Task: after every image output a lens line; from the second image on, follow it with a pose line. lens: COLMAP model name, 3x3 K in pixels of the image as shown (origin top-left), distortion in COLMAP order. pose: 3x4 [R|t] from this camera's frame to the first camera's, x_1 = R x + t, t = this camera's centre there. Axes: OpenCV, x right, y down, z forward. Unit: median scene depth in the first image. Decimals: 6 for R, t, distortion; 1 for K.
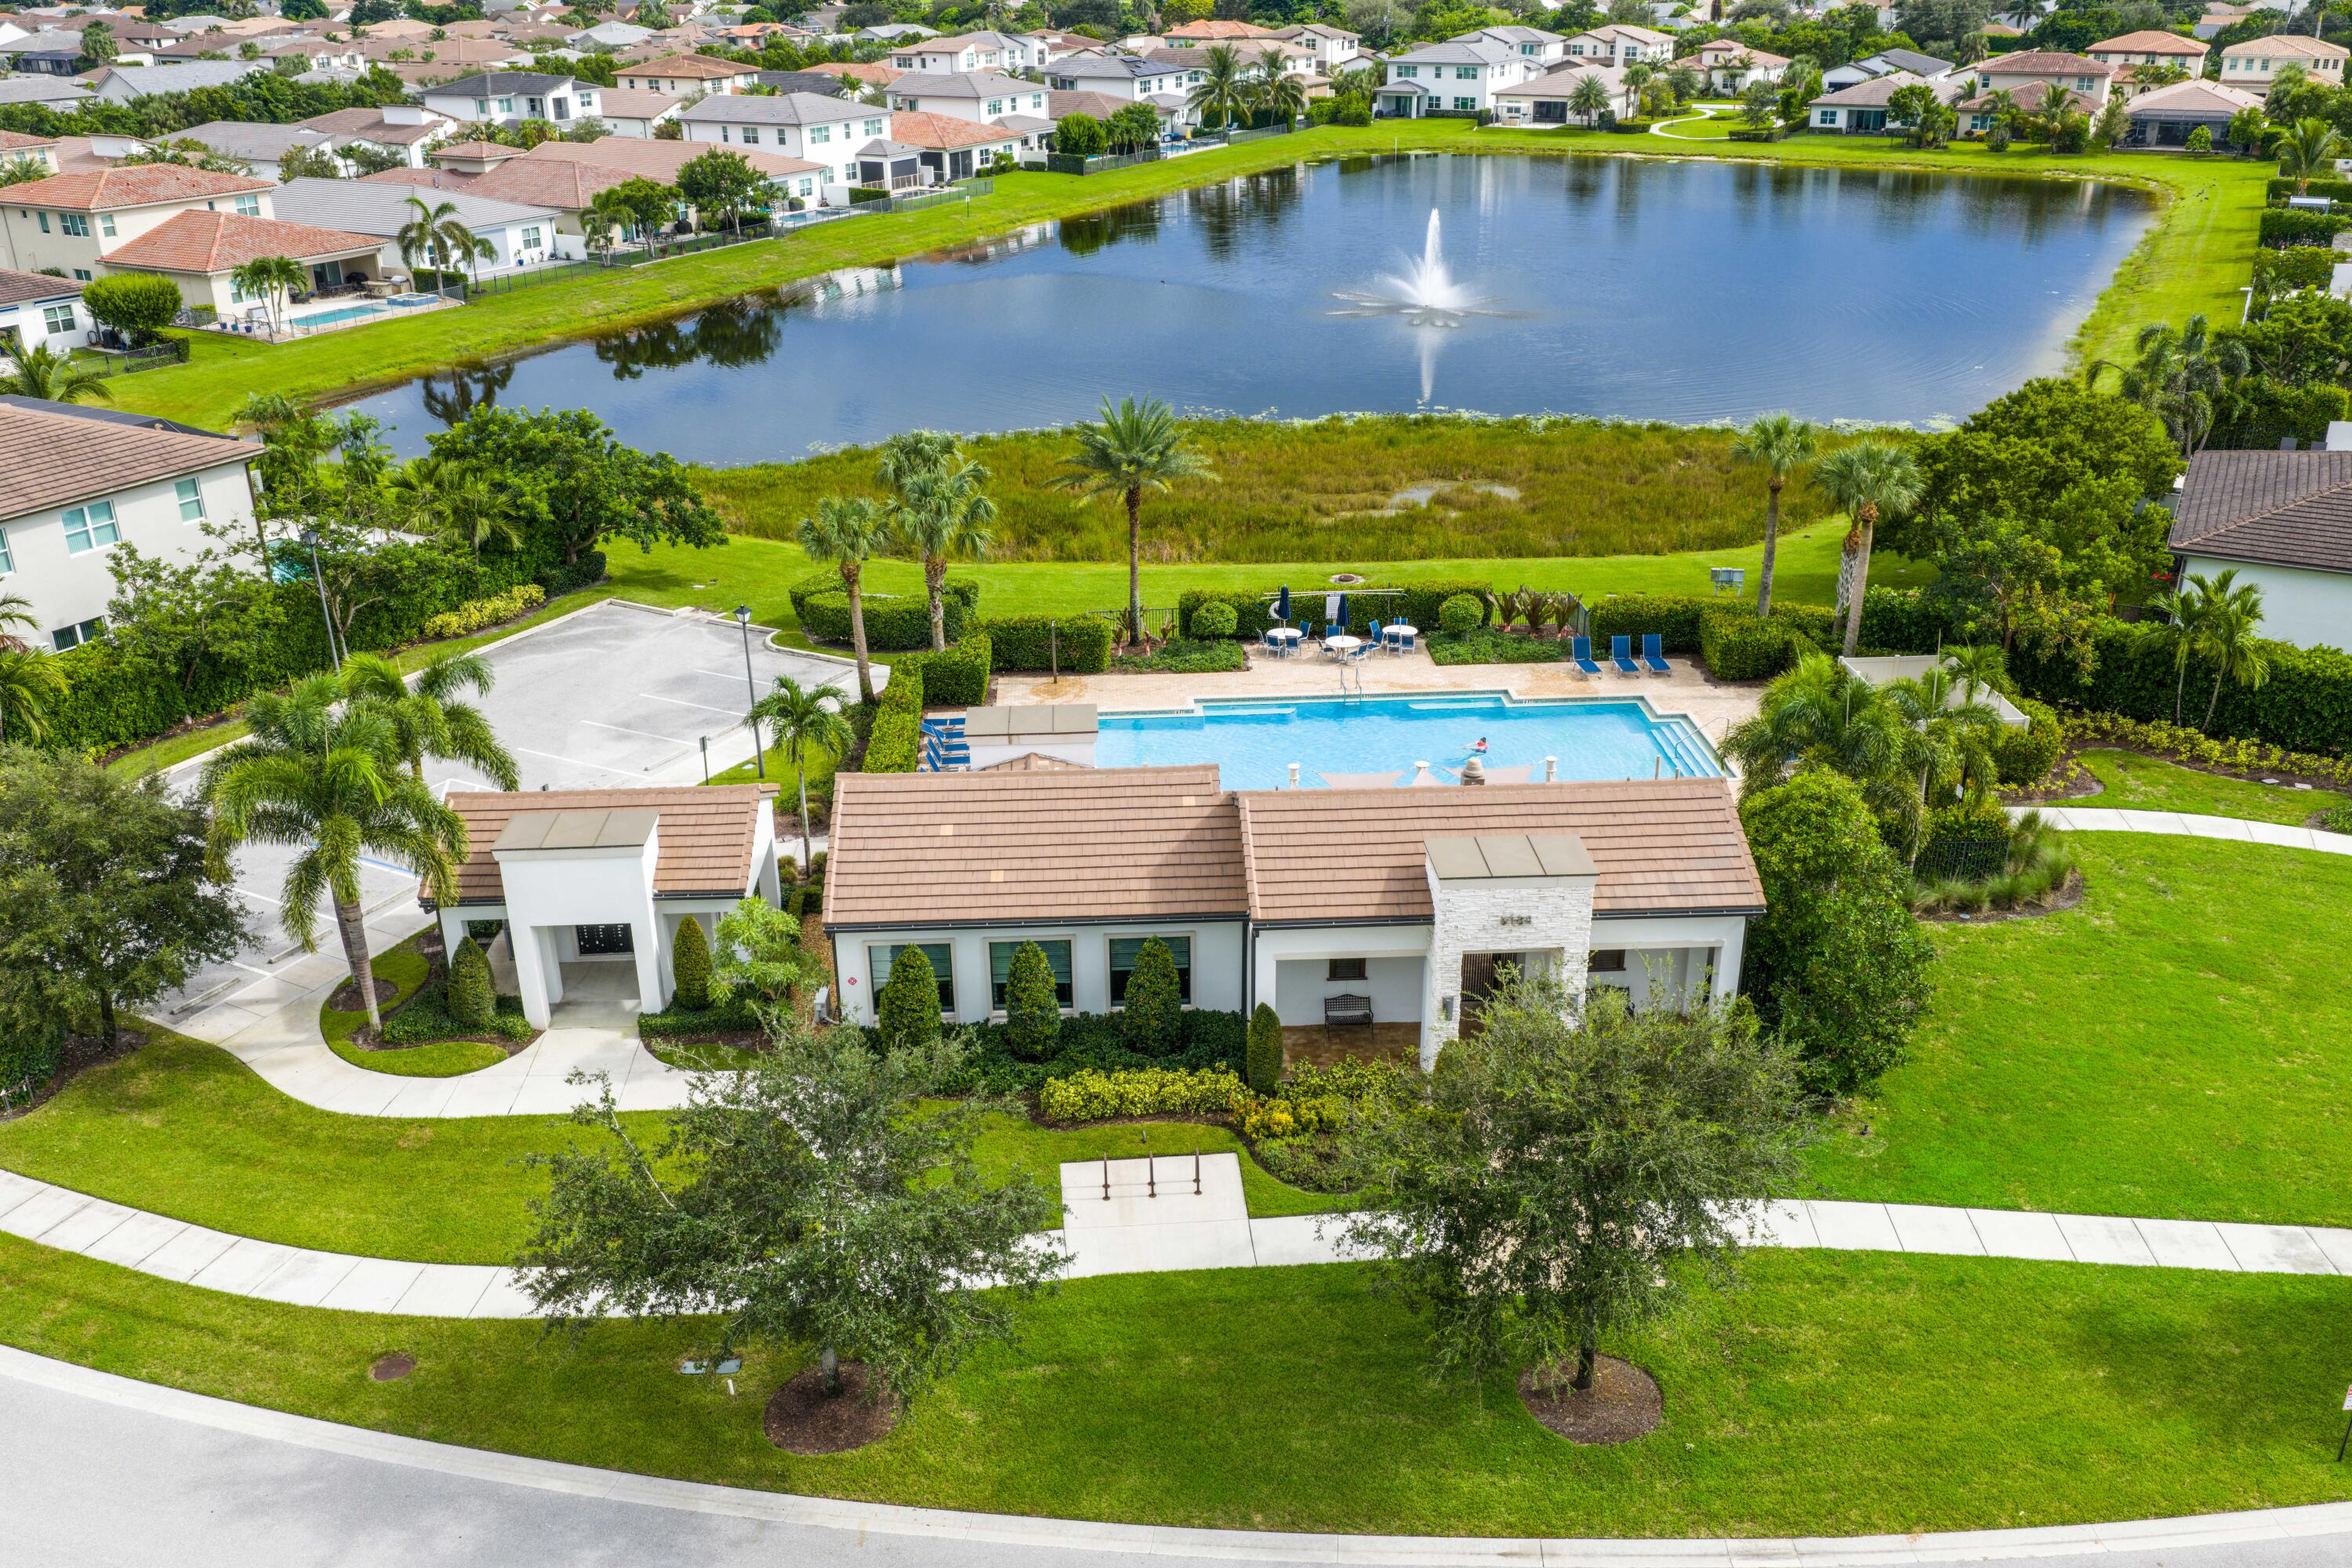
lens RADIAL K [[1974.4, 0, 1176.0], [0, 1974.4, 784.0], [0, 0, 1]] dist [0.011919, -0.015375]
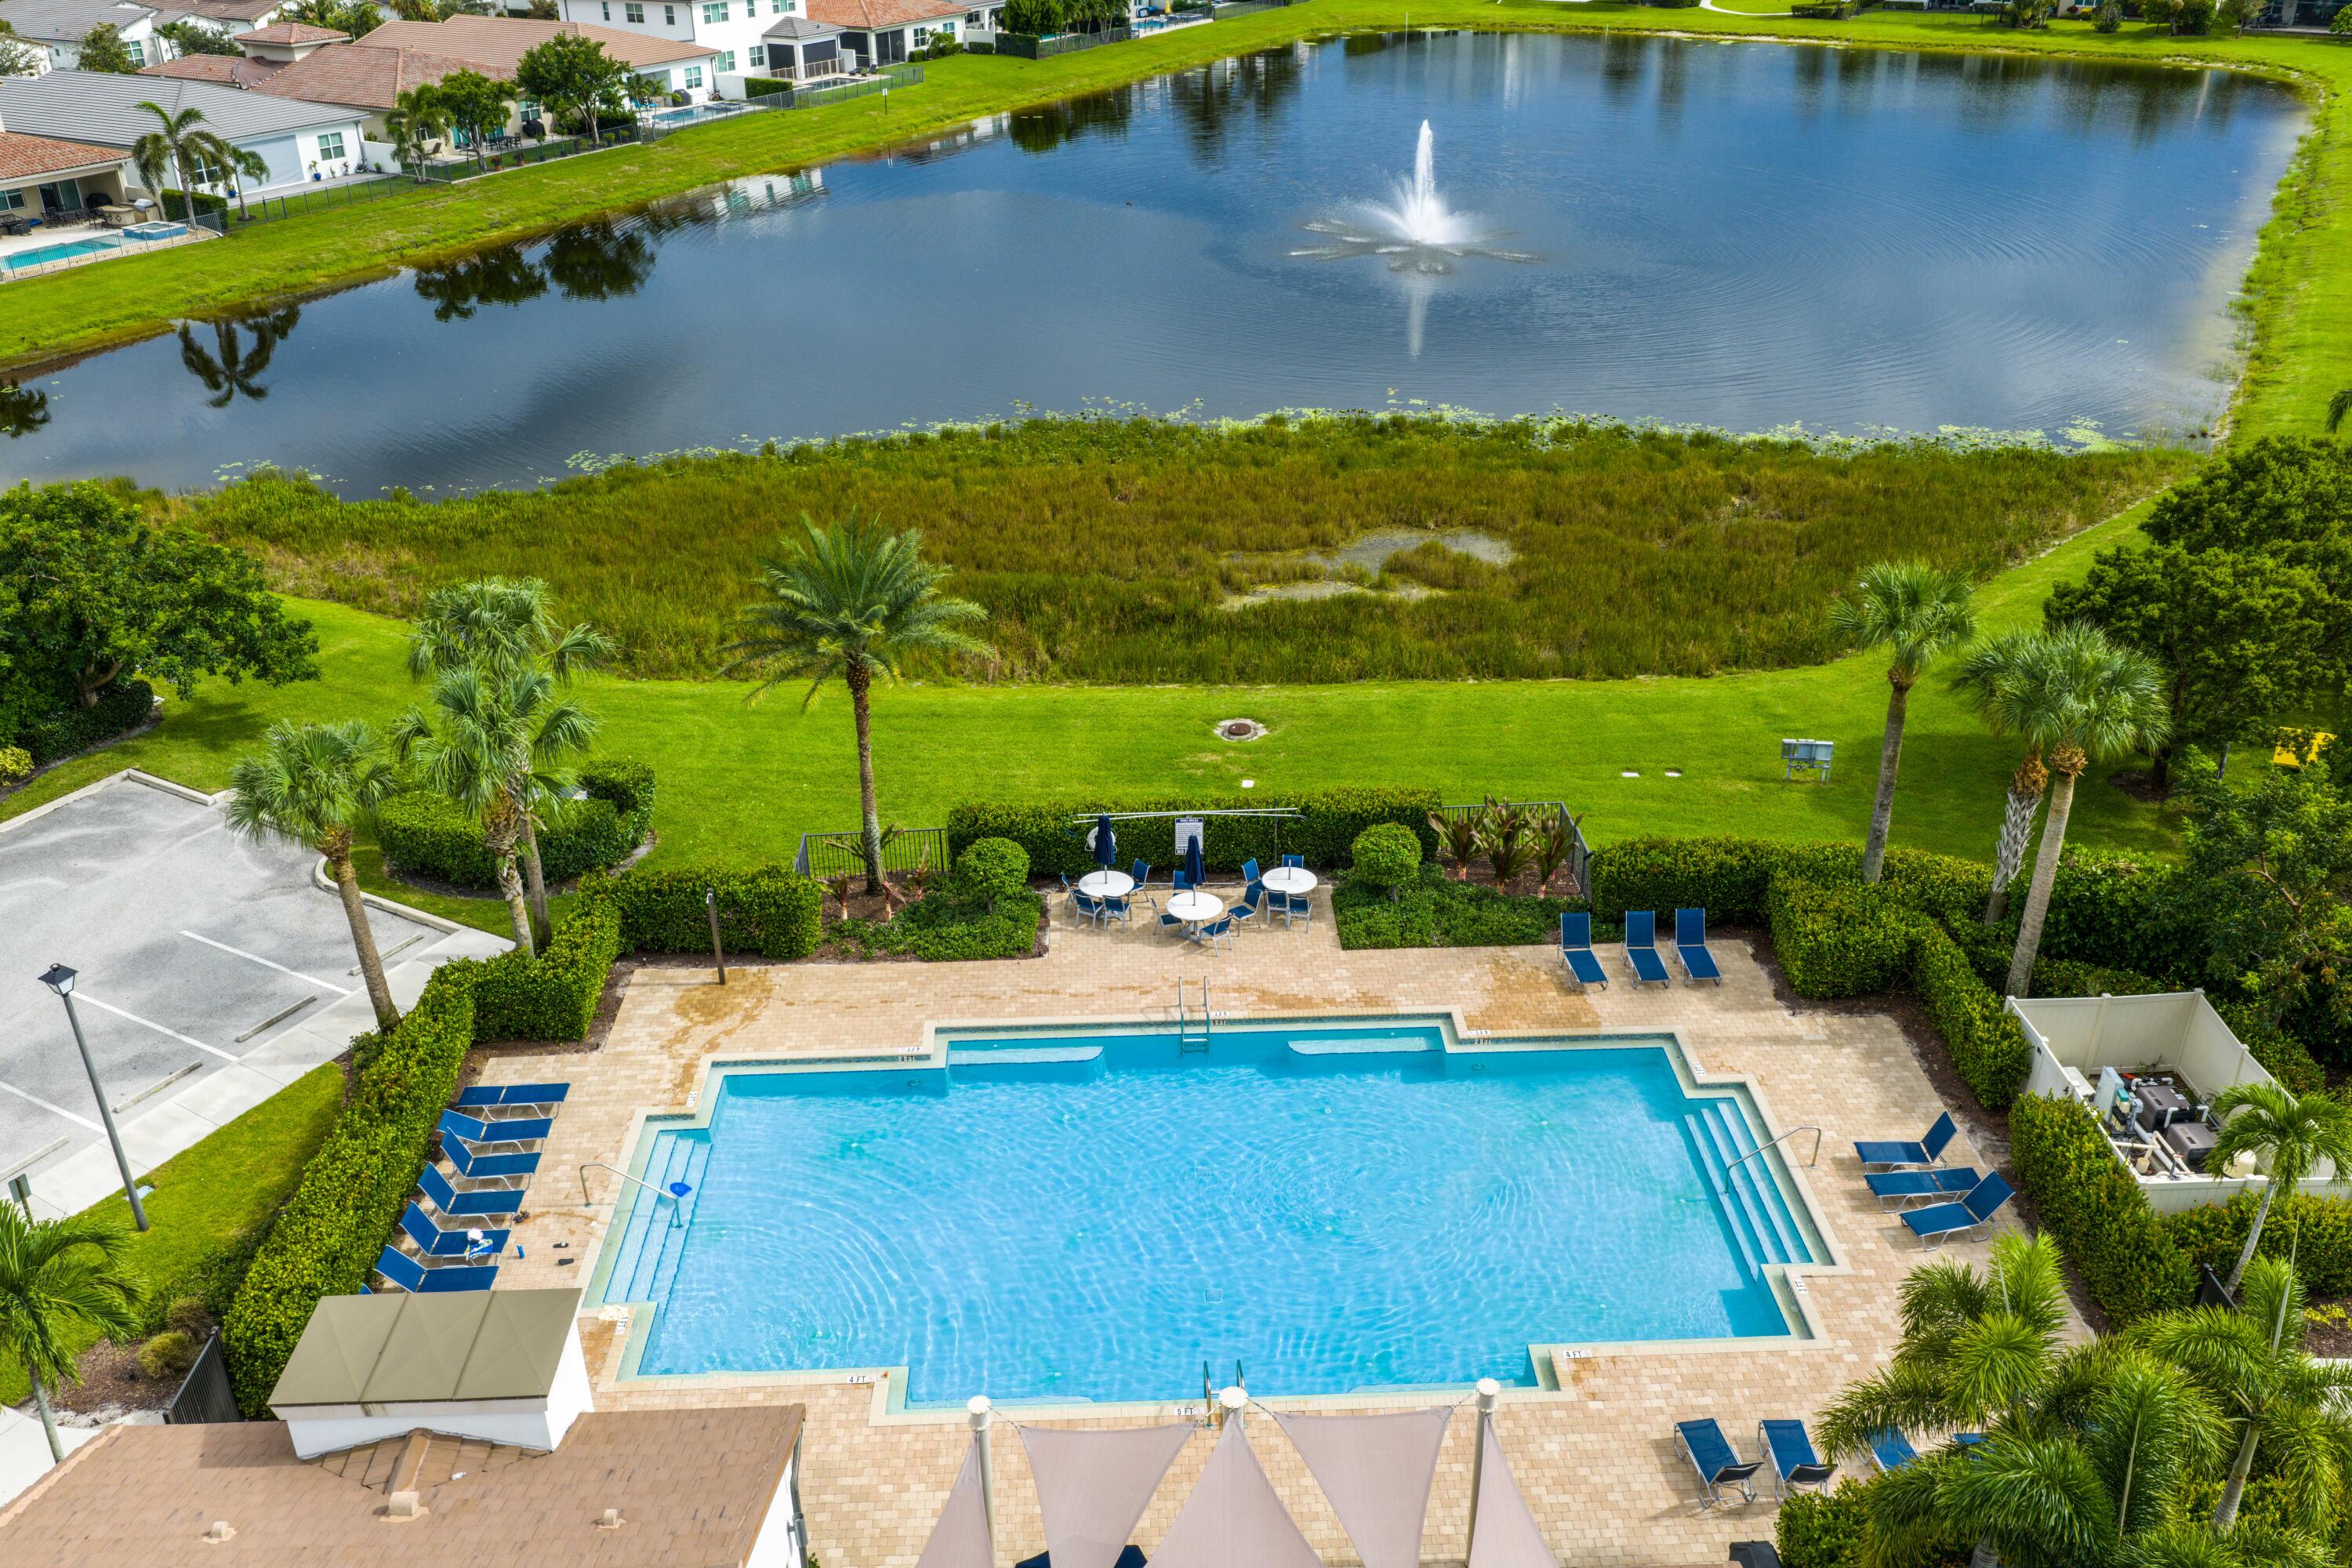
lens RADIAL K [[1974.4, 0, 1176.0], [0, 1974.4, 784.0], [0, 0, 1]] dist [0.011919, -0.015375]
pose [[0.999860, 0.008236, -0.014587, 0.038327], [-0.007283, 0.997908, 0.064235, -0.066140], [0.015086, -0.064120, 0.997828, 0.165740]]
